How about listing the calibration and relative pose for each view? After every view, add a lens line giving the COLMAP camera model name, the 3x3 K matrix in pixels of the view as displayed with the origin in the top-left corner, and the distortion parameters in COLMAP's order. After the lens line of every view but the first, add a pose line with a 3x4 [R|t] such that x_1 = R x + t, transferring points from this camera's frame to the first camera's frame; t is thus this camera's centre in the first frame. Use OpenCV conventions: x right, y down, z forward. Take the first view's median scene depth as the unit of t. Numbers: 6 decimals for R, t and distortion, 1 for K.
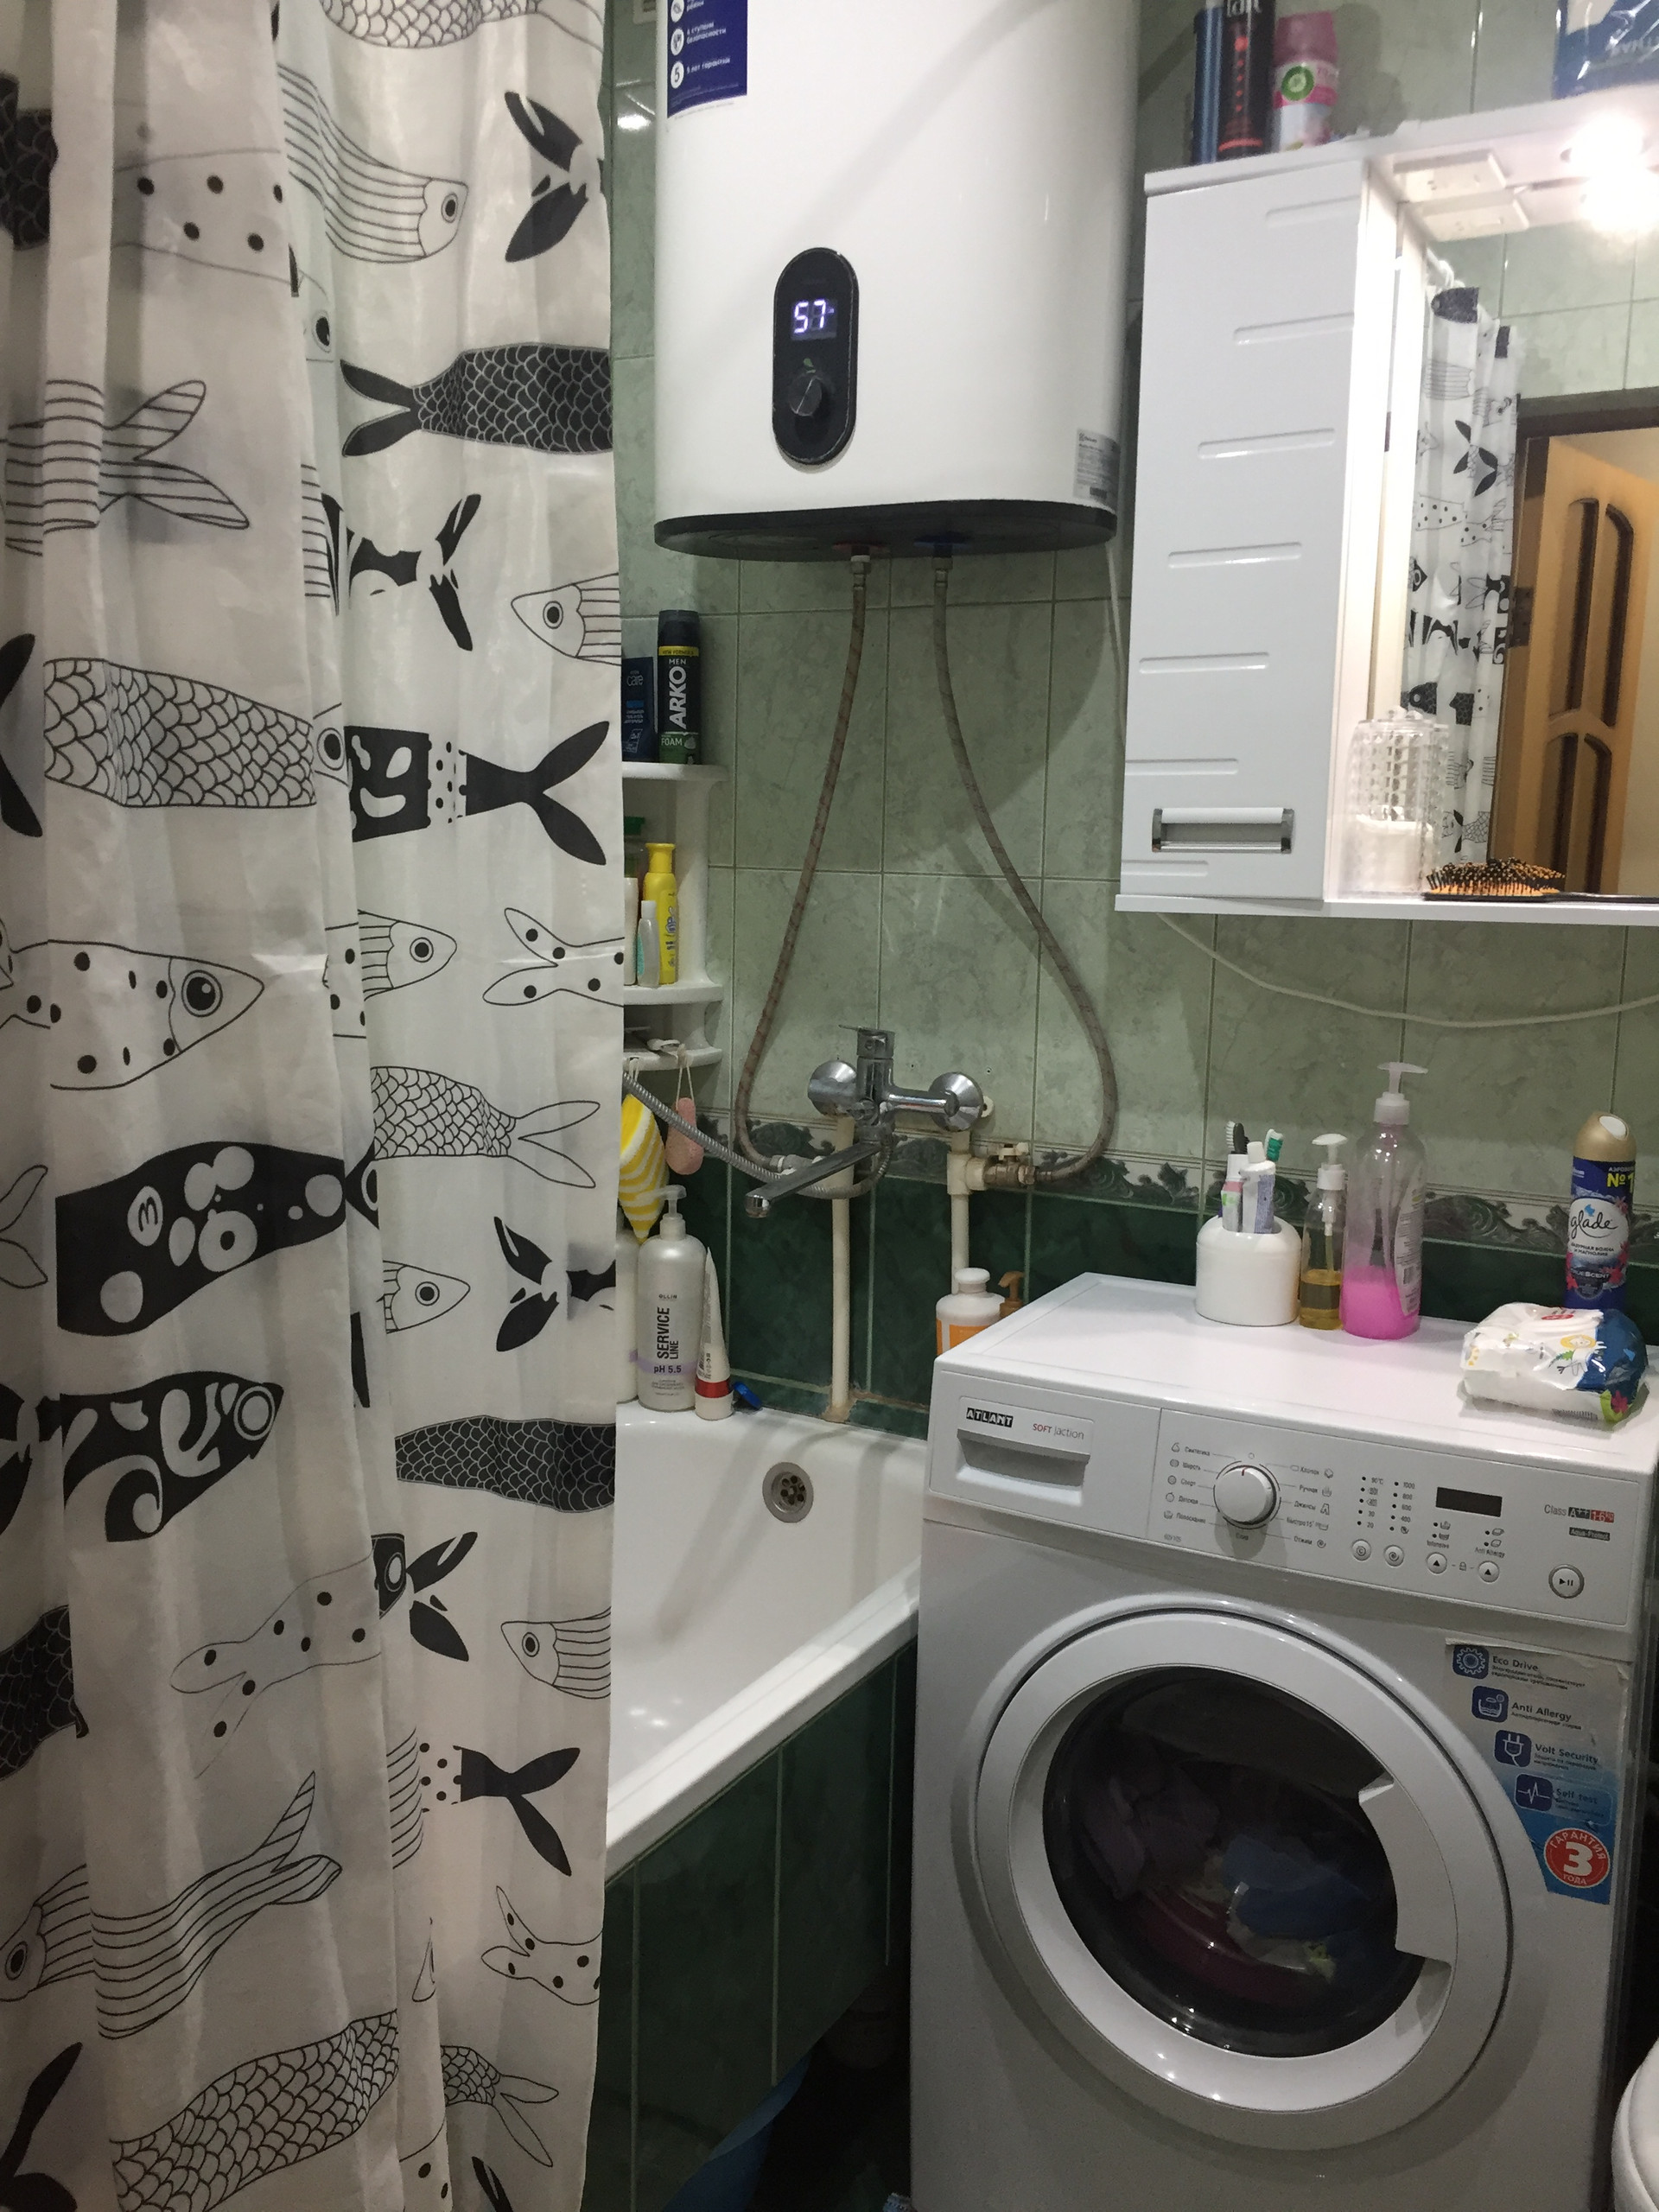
lens RADIAL K [[1877.7, 0, 829.5], [0, 1877.7, 1106.0], [0, 0, 1]] dist [0.068158, -0.087095]
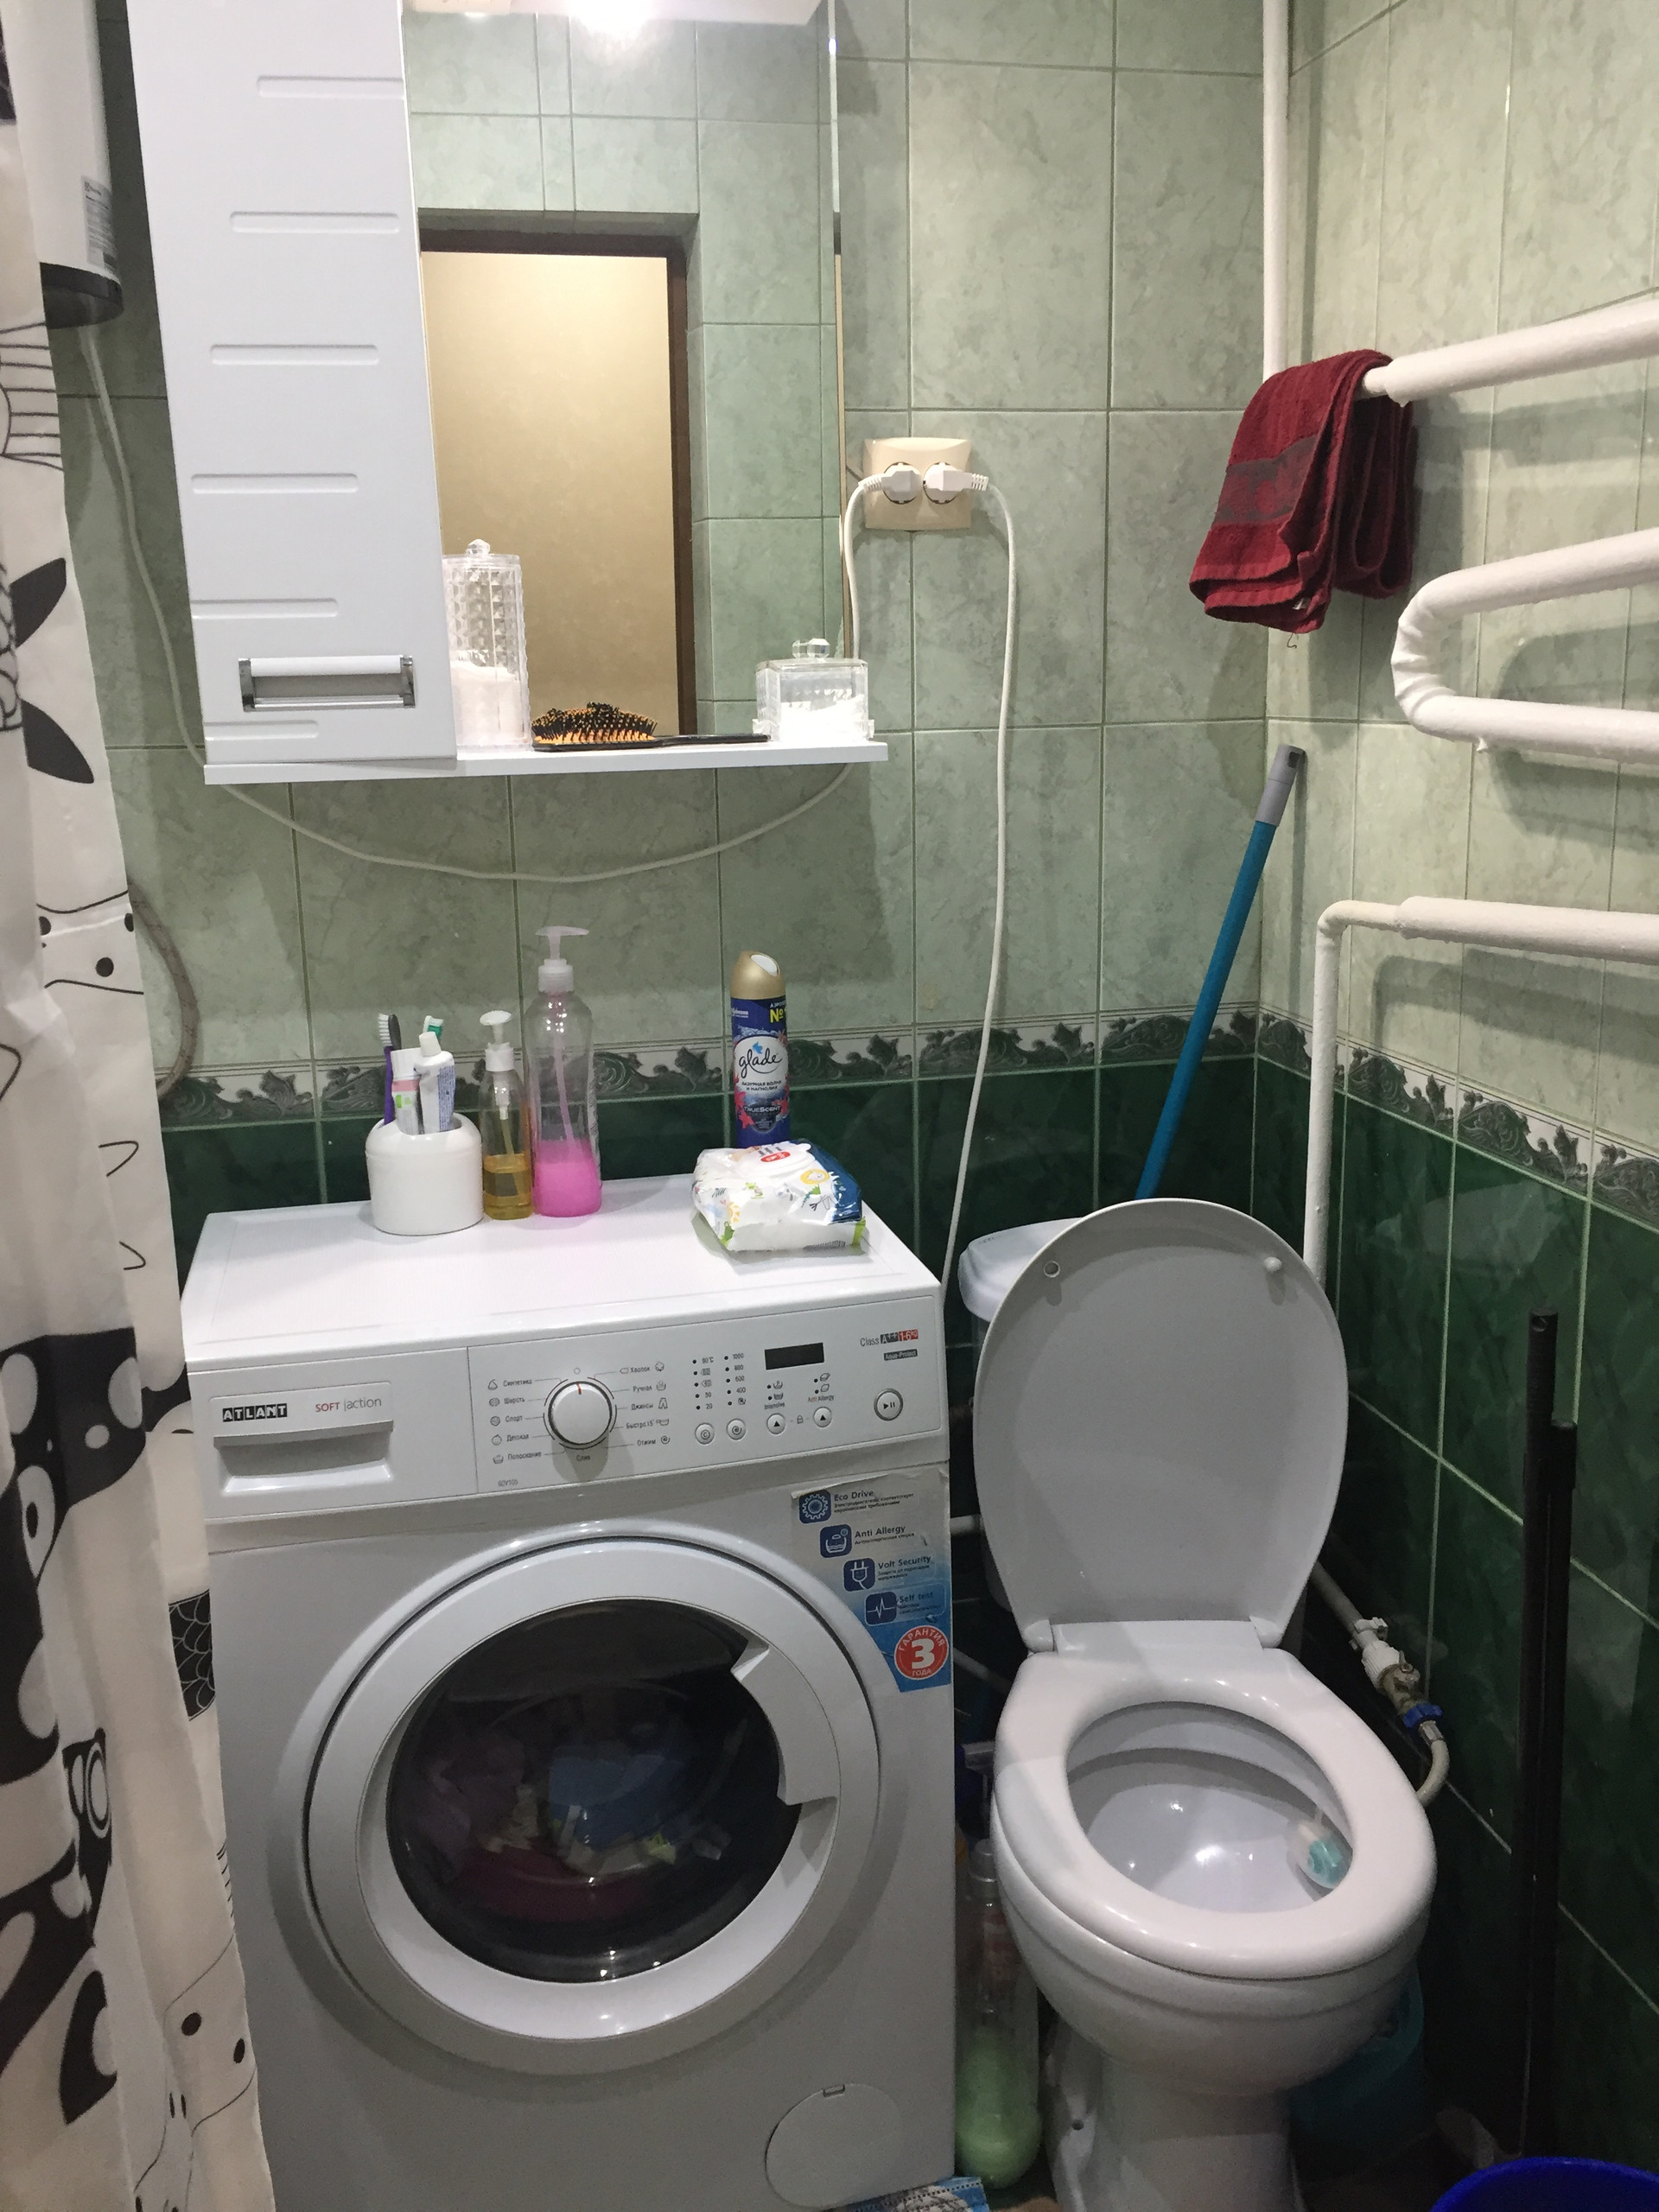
lens RADIAL K [[1877.7, 0, 829.5], [0, 1877.7, 1106.0], [0, 0, 1]] dist [0.068158, -0.087095]
pose [[0.752071, -0.181630, 0.633561, -0.220017], [0.126855, 0.983195, 0.131280, -0.042923], [-0.646758, -0.018361, 0.762474, 0.197506]]
